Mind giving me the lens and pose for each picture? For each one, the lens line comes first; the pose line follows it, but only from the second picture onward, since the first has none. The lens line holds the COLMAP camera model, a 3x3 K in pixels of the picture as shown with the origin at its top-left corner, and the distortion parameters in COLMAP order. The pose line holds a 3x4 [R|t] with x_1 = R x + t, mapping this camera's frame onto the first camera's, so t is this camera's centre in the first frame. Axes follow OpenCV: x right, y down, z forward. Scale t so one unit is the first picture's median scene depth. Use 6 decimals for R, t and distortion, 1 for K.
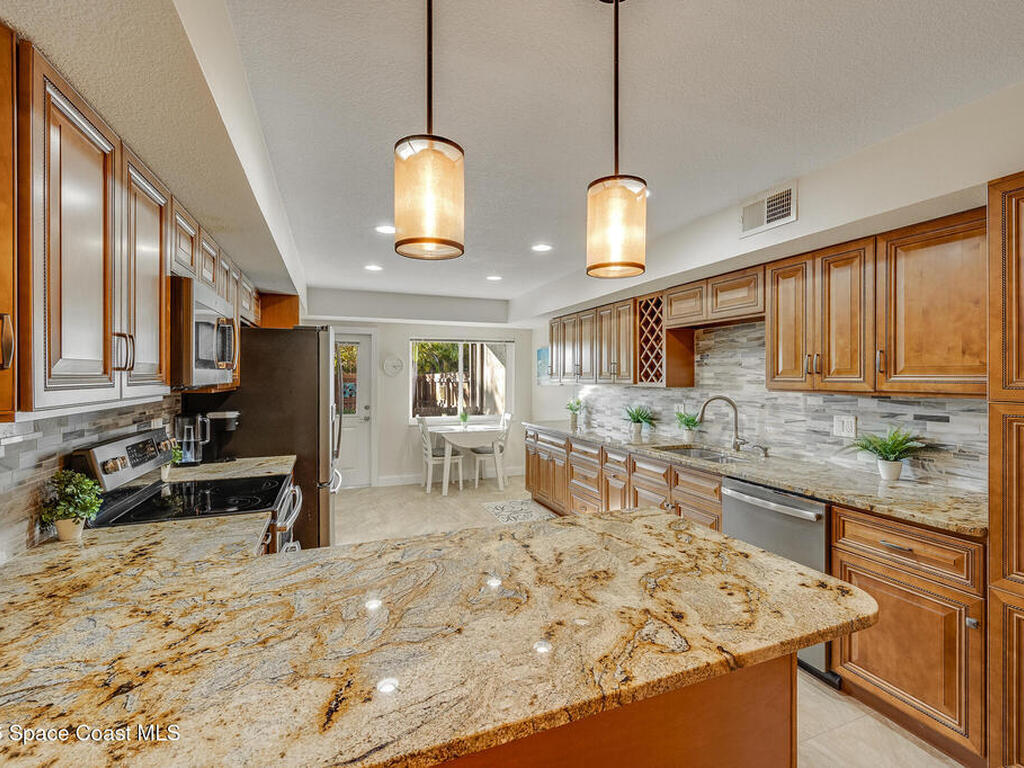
lens RADIAL K [[462.0, 0, 515.8], [0, 462.0, 375.7], [0, 0, 1]] dist [0.002957, -0.000294]
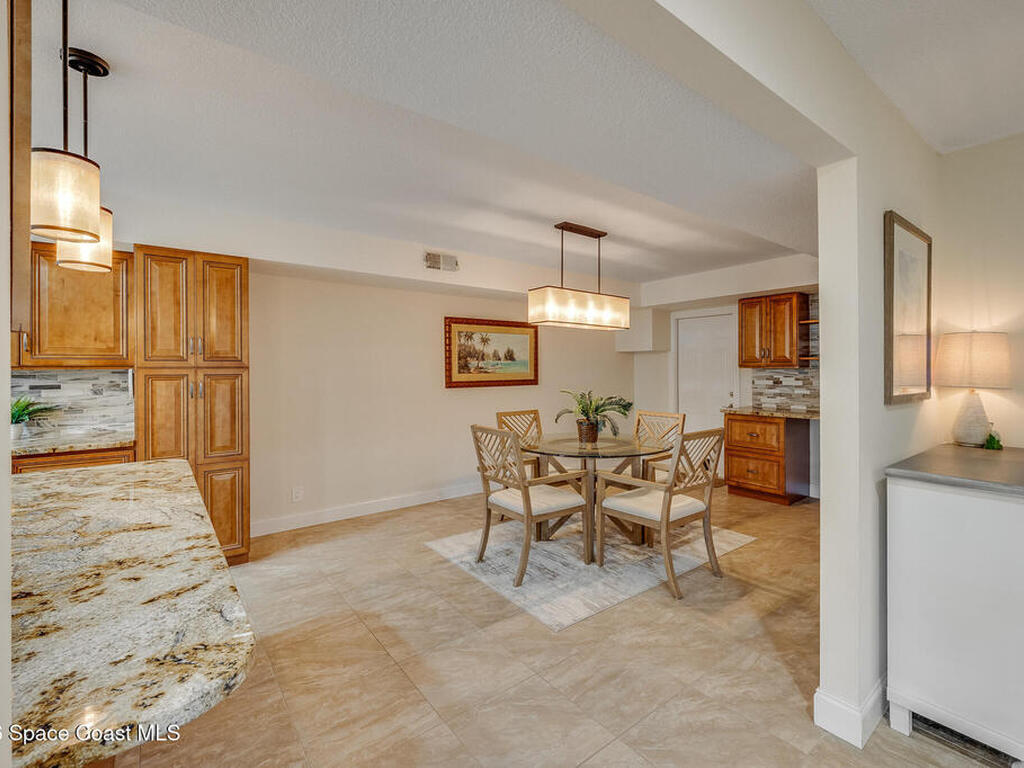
lens RADIAL K [[463.8, 0, 527.2], [0, 463.8, 370.9], [0, 0, 1]] dist [0.001491, -0.000179]
pose [[-0.286259, 0.001551, 0.958151, -0.609649], [0.003154, 0.999995, -0.000677, 0.039261], [-0.958147, 0.002829, -0.286263, 0.043213]]
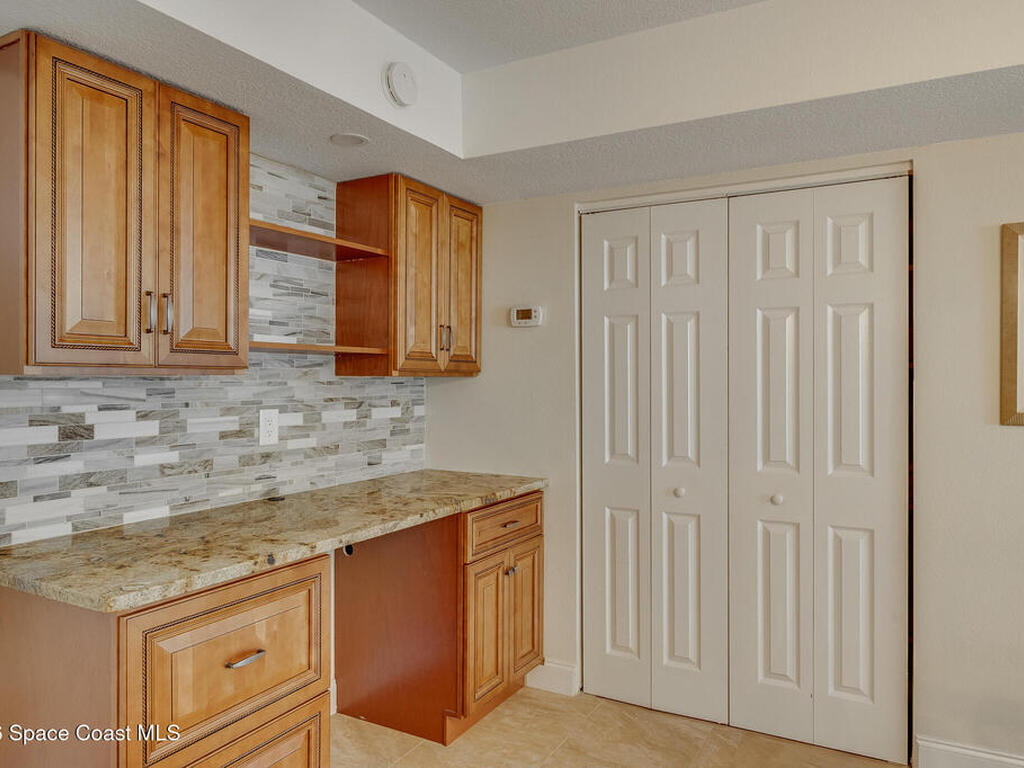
lens RADIAL K [[725.4, 0, 515.3], [0, 725.4, 371.4], [0, 0, 1]] dist [0.010129, -0.000337]
pose [[-0.771941, -0.001573, -0.635692, 0.977978], [0.004408, 0.999960, -0.007827, 0.034330], [0.635679, -0.008843, -0.771903, -0.595128]]
